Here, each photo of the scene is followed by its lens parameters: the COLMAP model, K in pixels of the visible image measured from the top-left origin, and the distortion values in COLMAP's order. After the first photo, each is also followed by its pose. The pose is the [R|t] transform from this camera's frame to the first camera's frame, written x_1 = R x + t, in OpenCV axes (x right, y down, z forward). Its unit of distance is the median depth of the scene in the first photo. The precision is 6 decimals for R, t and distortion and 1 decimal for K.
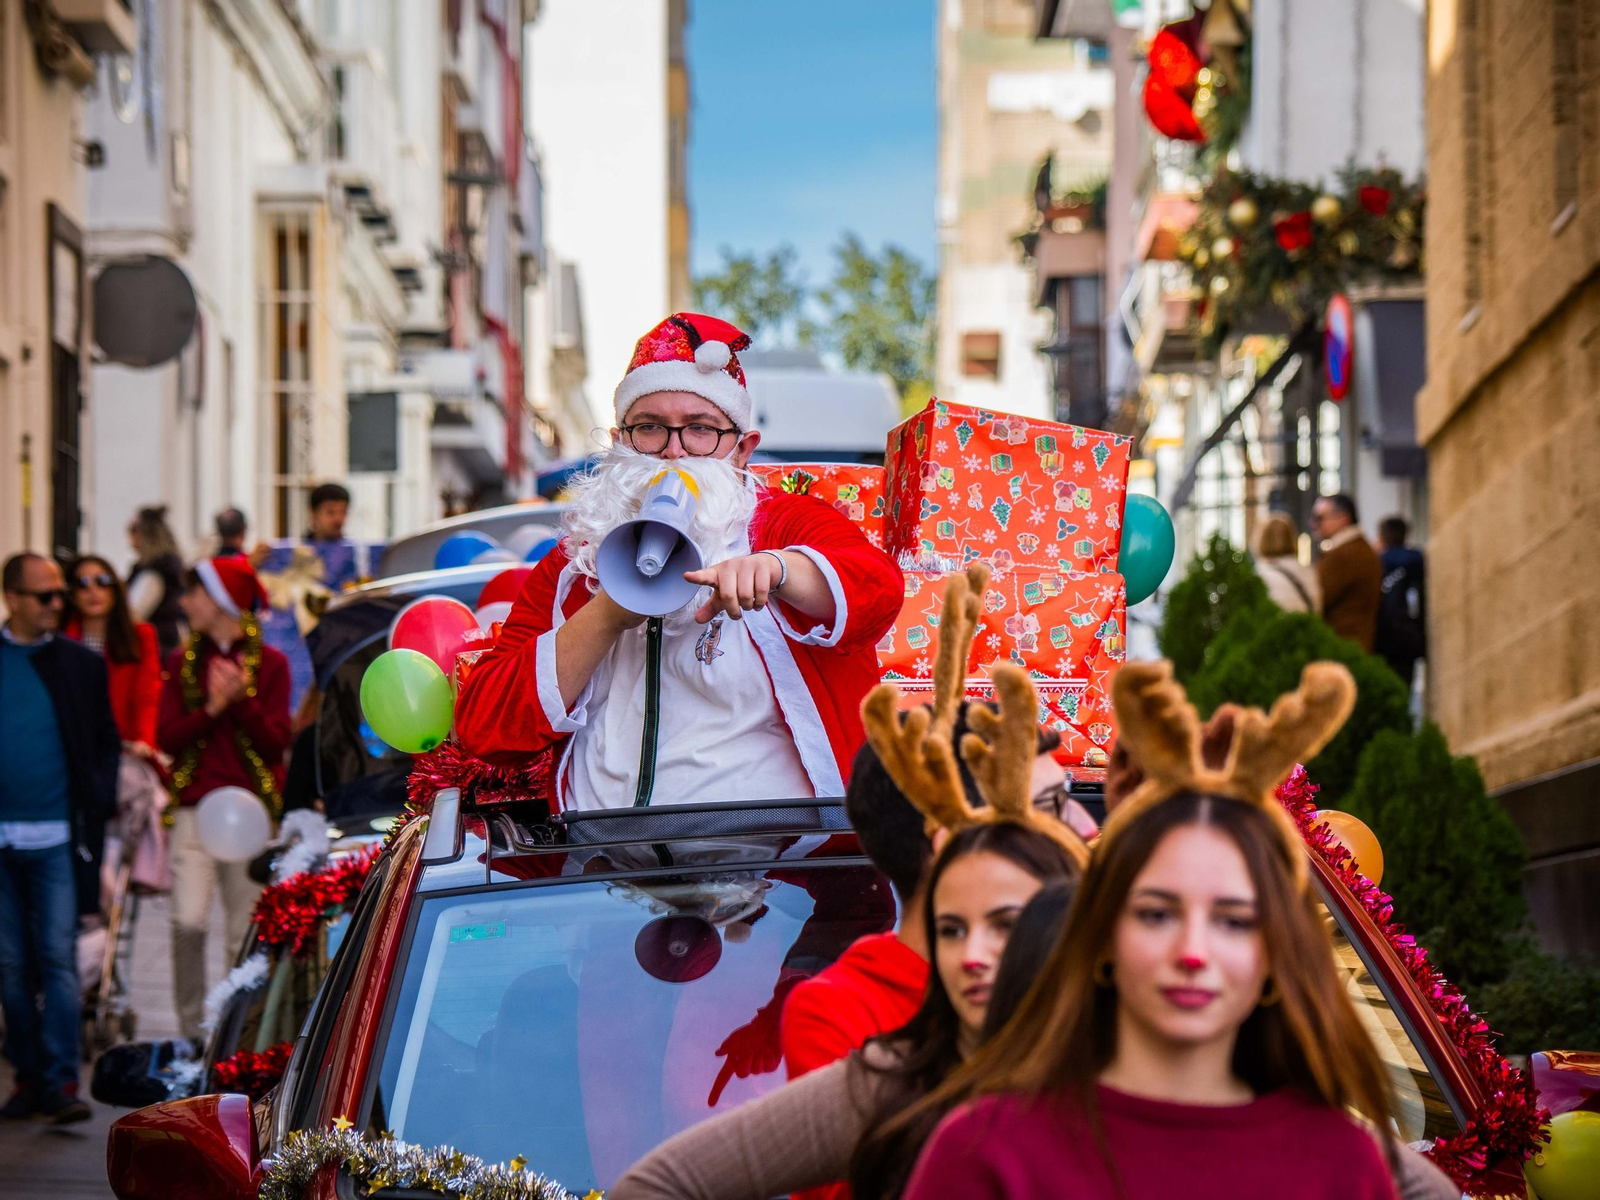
lens RADIAL K [[9024.0, 0, 795.1], [0, 9024.0, 597.9], [0, 0, 1]] dist [0.659867, 0.000000]
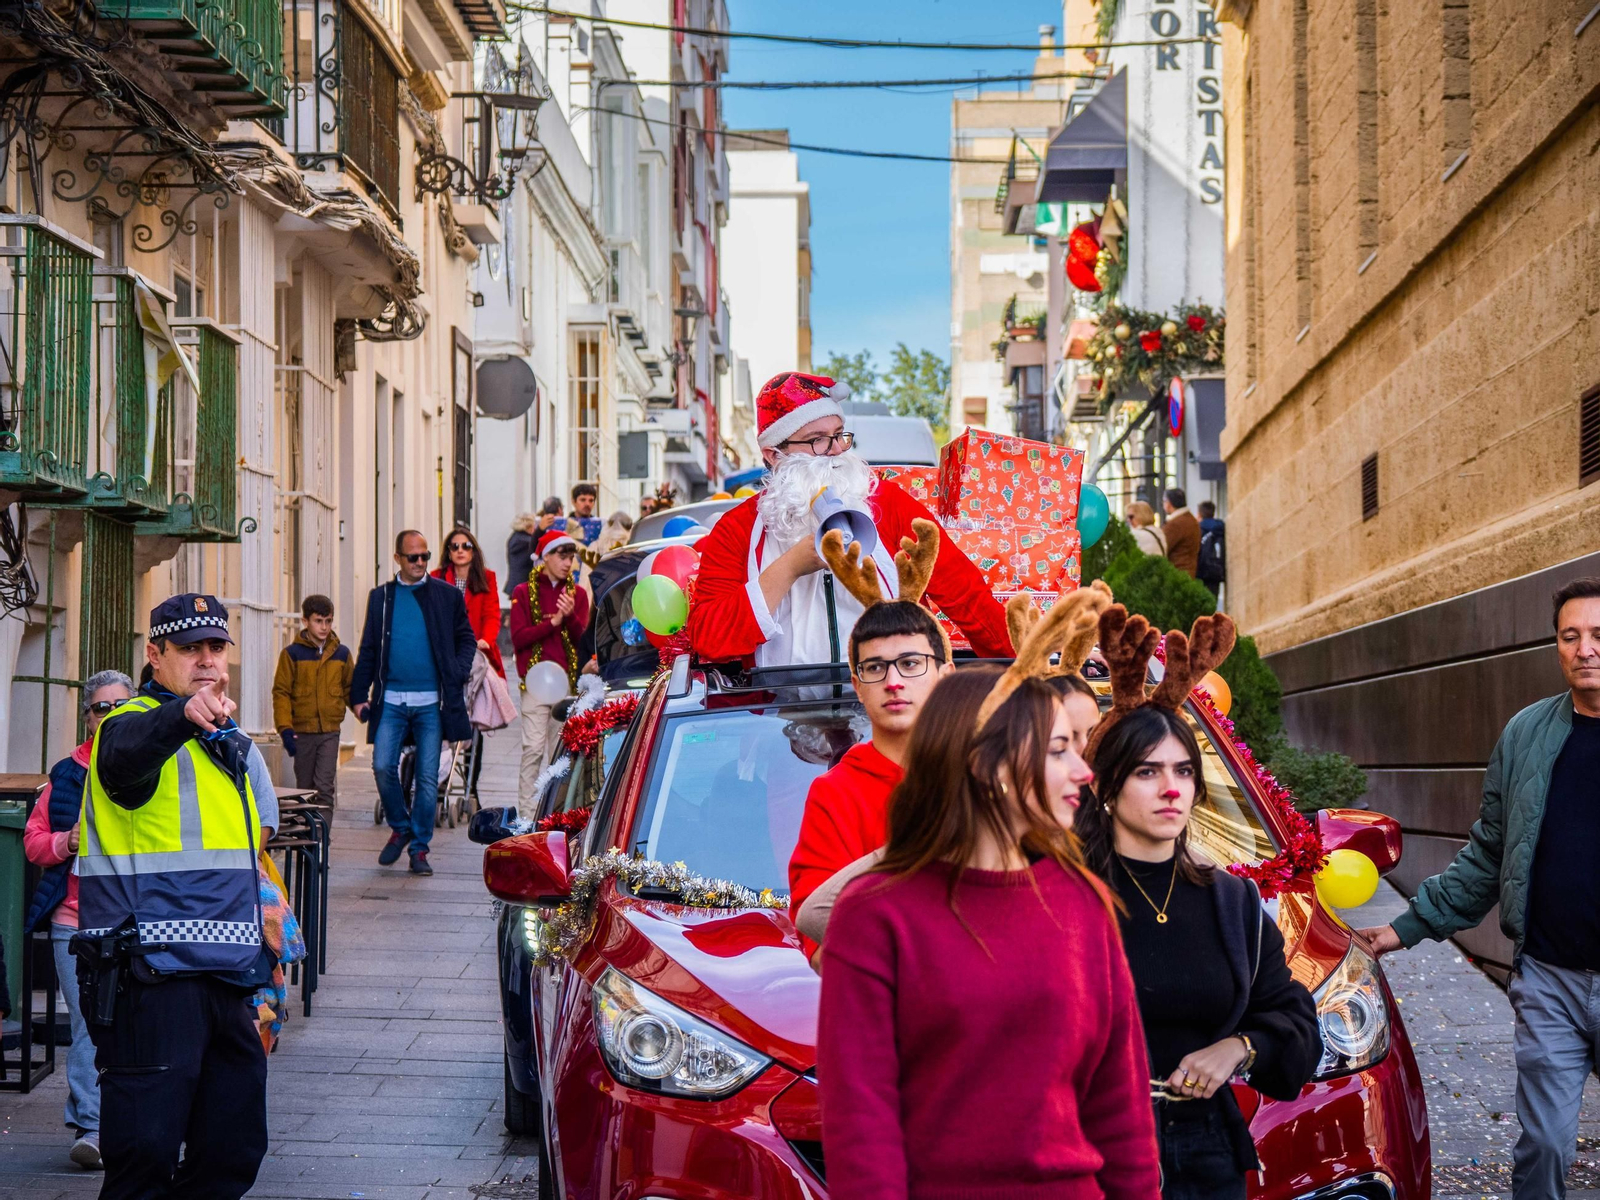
lens RADIAL K [[5047.4, 0, 803.1], [0, 5047.4, 601.3], [0, 0, 1]] dist [0.039267, 0.000000]
pose [[0.999913, -0.000833, -0.013129, -0.000293], [0.000971, 0.999944, 0.010543, 0.000072], [0.013120, -0.010555, 0.999858, 0.006811]]
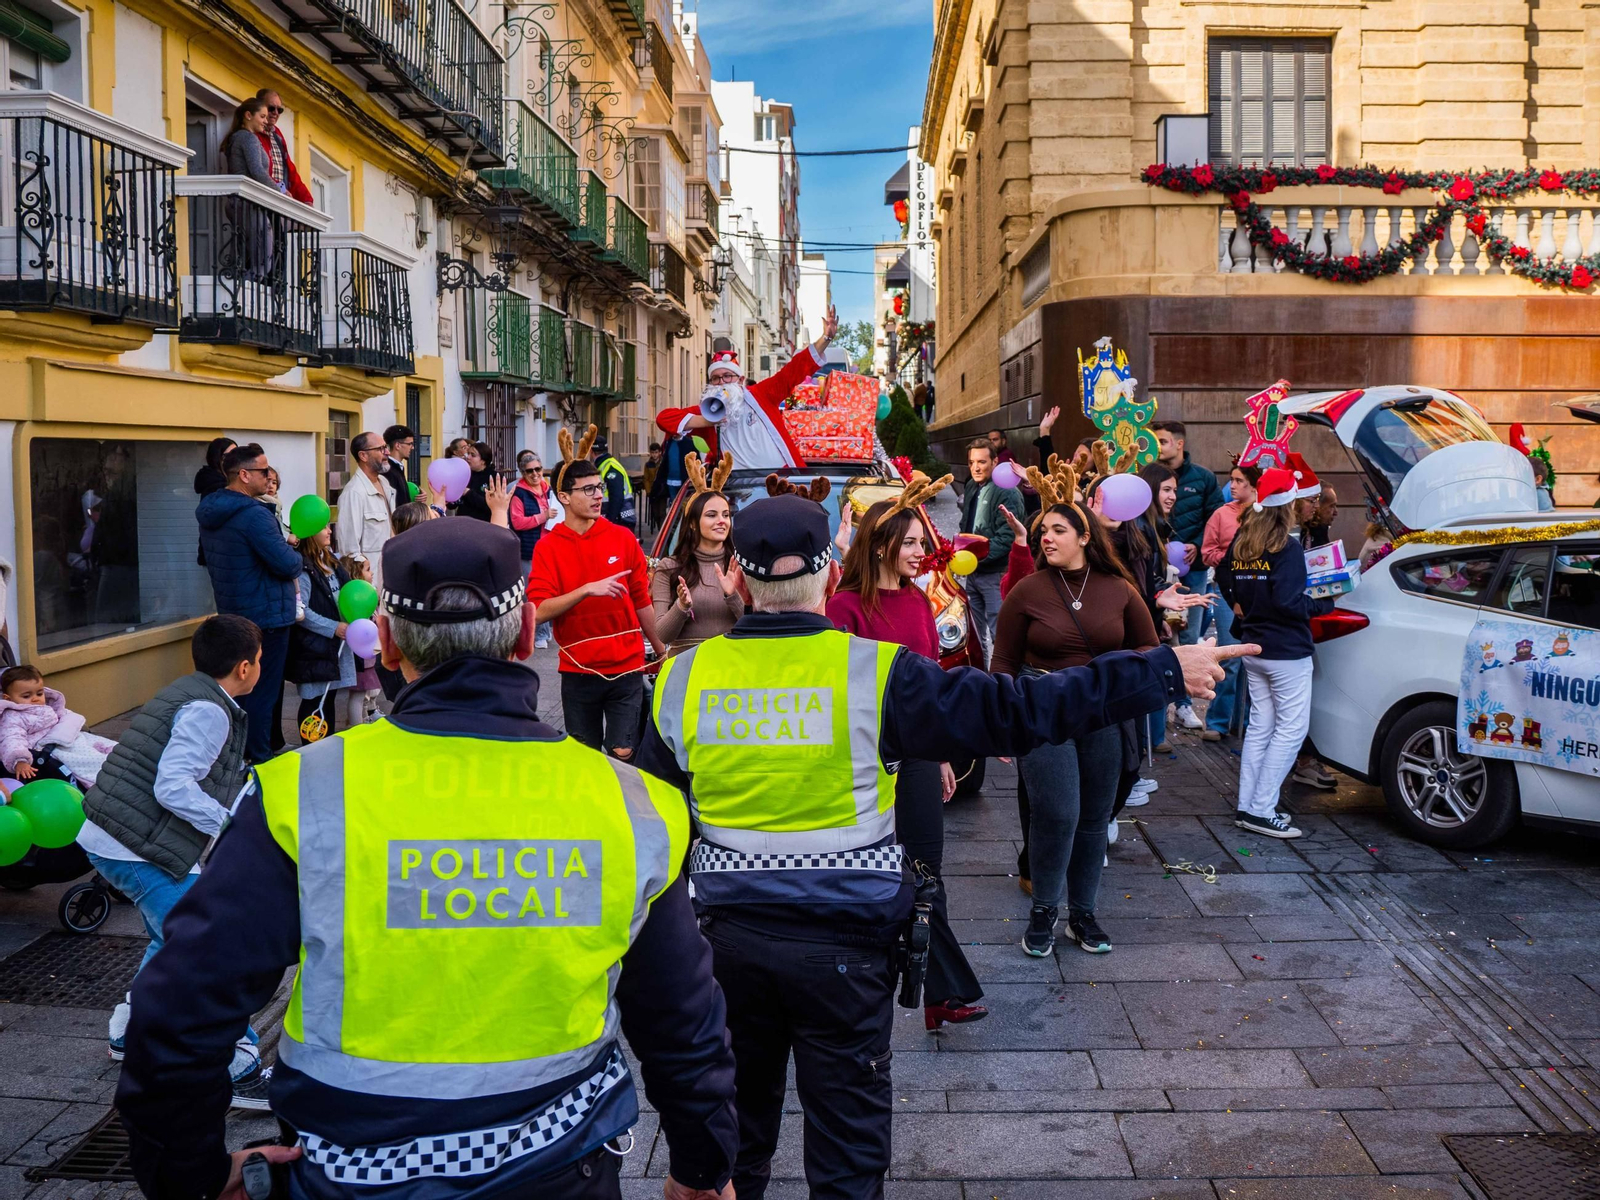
lens RADIAL K [[1670.5, 0, 805.6], [0, 1670.5, 616.0], [0, 0, 1]] dist [0.022310, 0.000000]
pose [[0.999085, 0.011904, -0.041083, 0.031859], [-0.005826, 0.989411, 0.145024, -0.015342], [0.042374, -0.144652, 0.988575, -0.133036]]
